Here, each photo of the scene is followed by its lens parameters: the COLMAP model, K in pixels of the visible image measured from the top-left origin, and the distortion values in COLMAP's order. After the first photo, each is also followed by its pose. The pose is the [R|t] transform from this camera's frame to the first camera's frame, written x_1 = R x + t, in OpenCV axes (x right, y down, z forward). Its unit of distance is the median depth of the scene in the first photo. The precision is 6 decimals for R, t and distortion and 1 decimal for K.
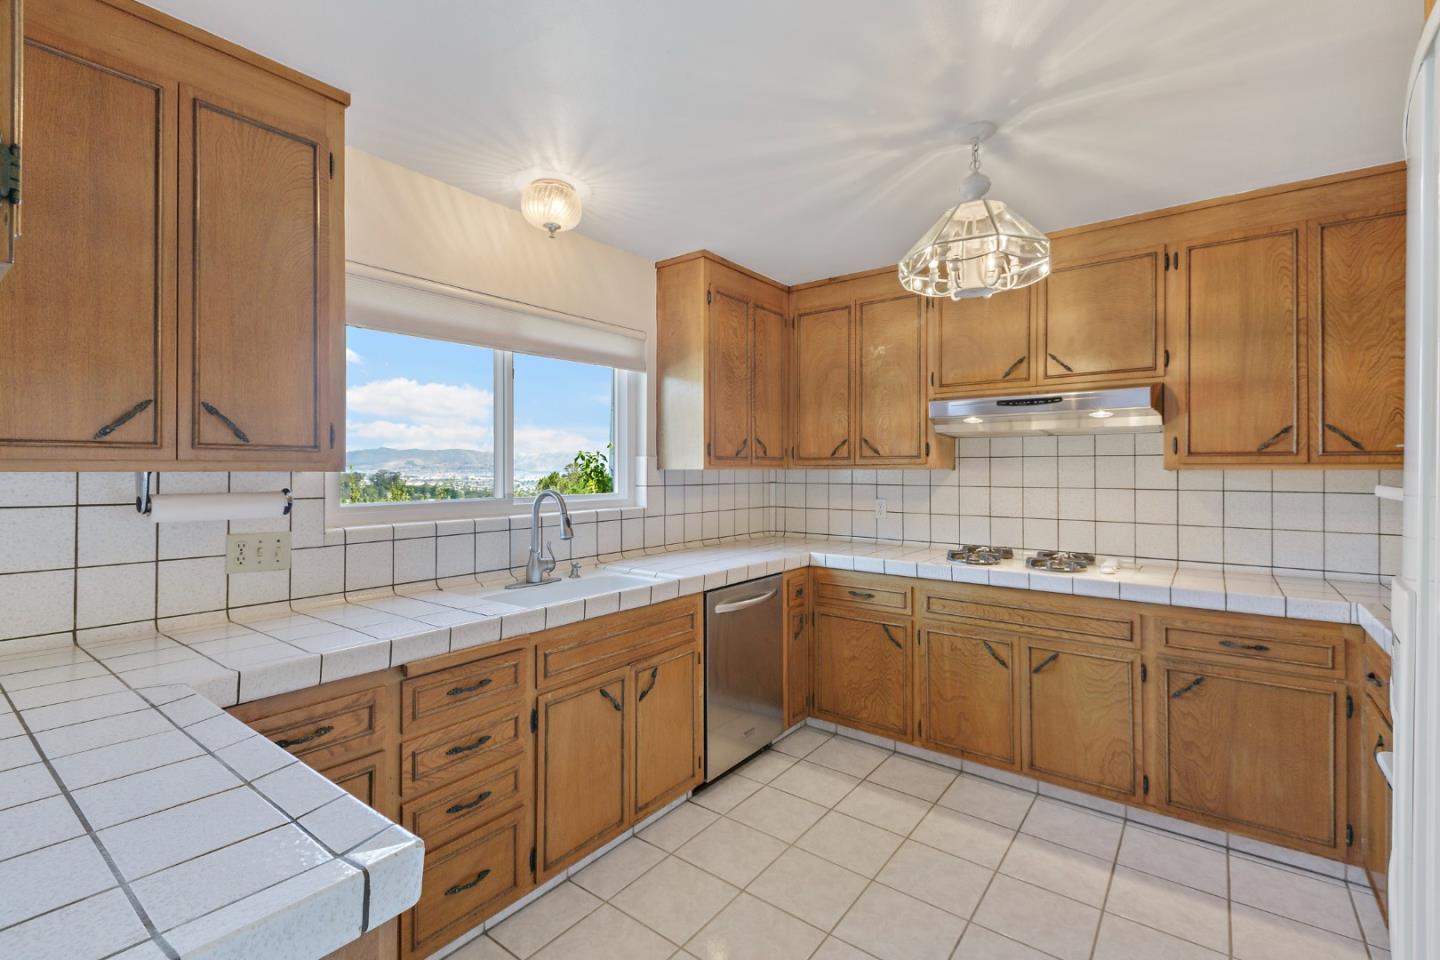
lens RADIAL K [[638.3, 0, 718.4], [0, 638.3, 457.2], [0, 0, 1]] dist [0.015685, -0.003908]
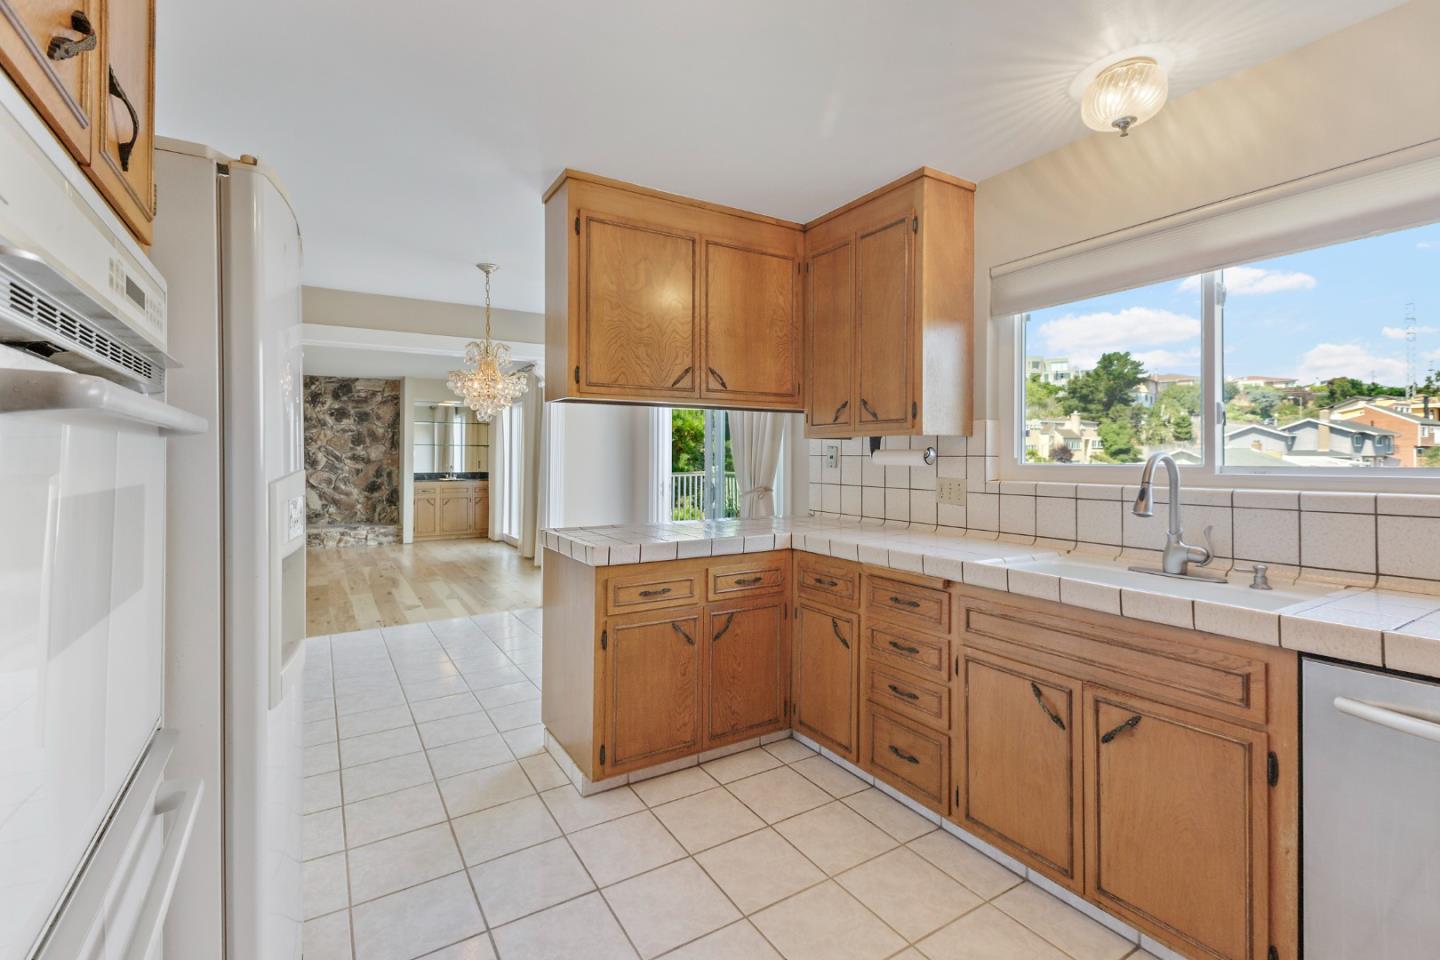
lens RADIAL K [[638.3, 0, 735.7], [0, 638.3, 455.4], [0, 0, 1]] dist [0.015685, -0.003908]
pose [[-0.344629, -0.007683, -0.938707, 0.501814], [0.011813, 0.999852, -0.012520, 0.045947], [0.938665, -0.015404, -0.344487, 0.622551]]
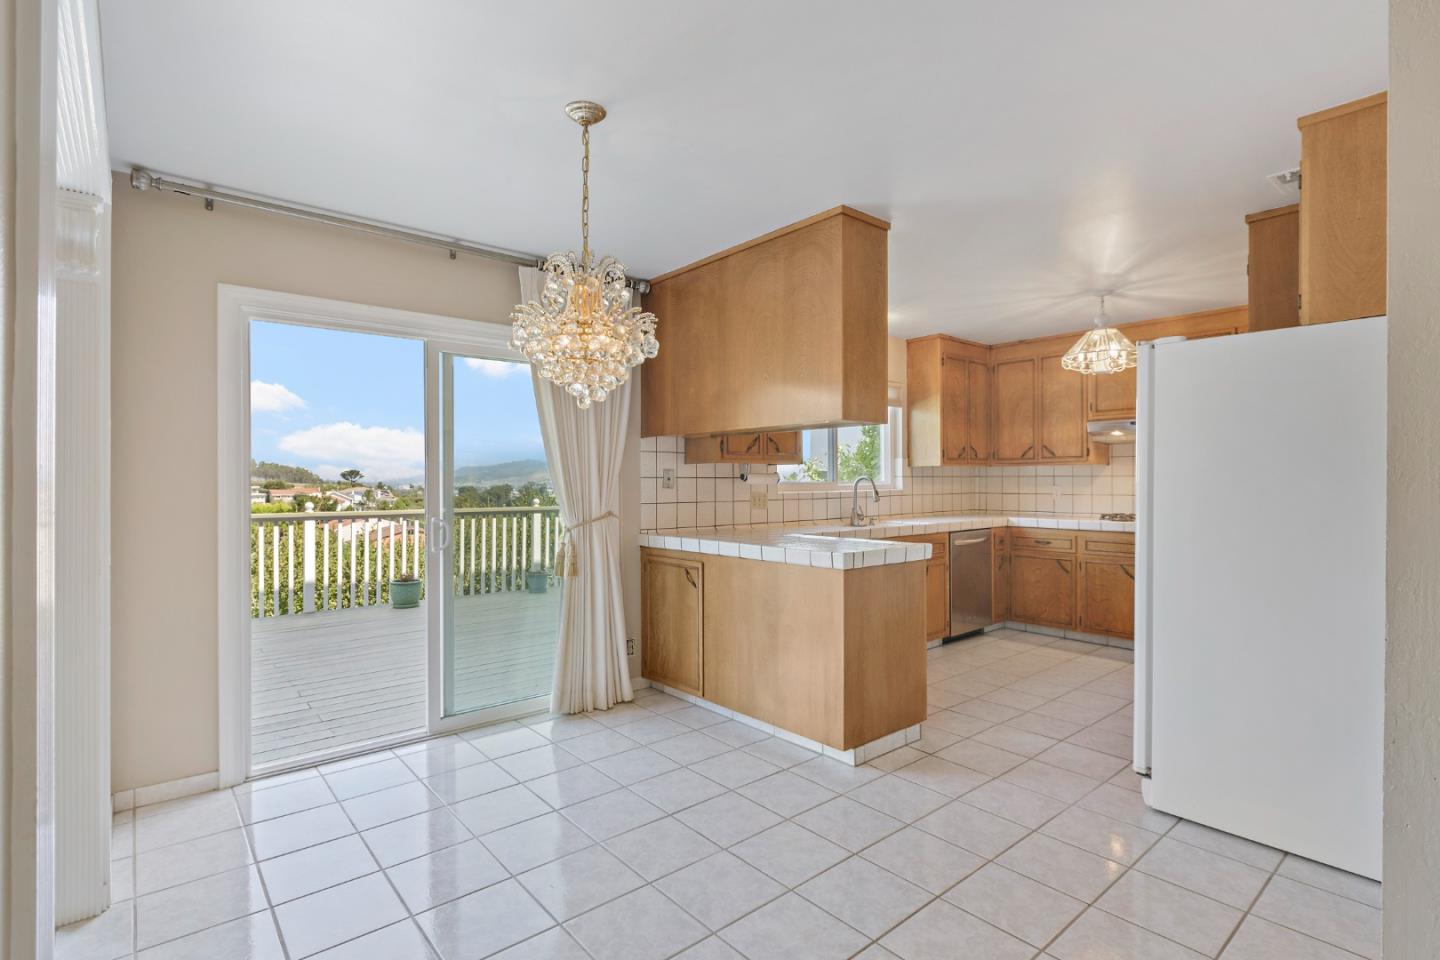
lens RADIAL K [[700.0, 0, 716.4], [0, 700.0, 478.0], [0, 0, 1]] dist [-0.004587, -0.000705]
pose [[0.975955, -0.006334, -0.217882, -0.205323], [0.010066, 0.999821, 0.016025, 0.016628], [0.217741, -0.017833, 0.975844, -0.948971]]
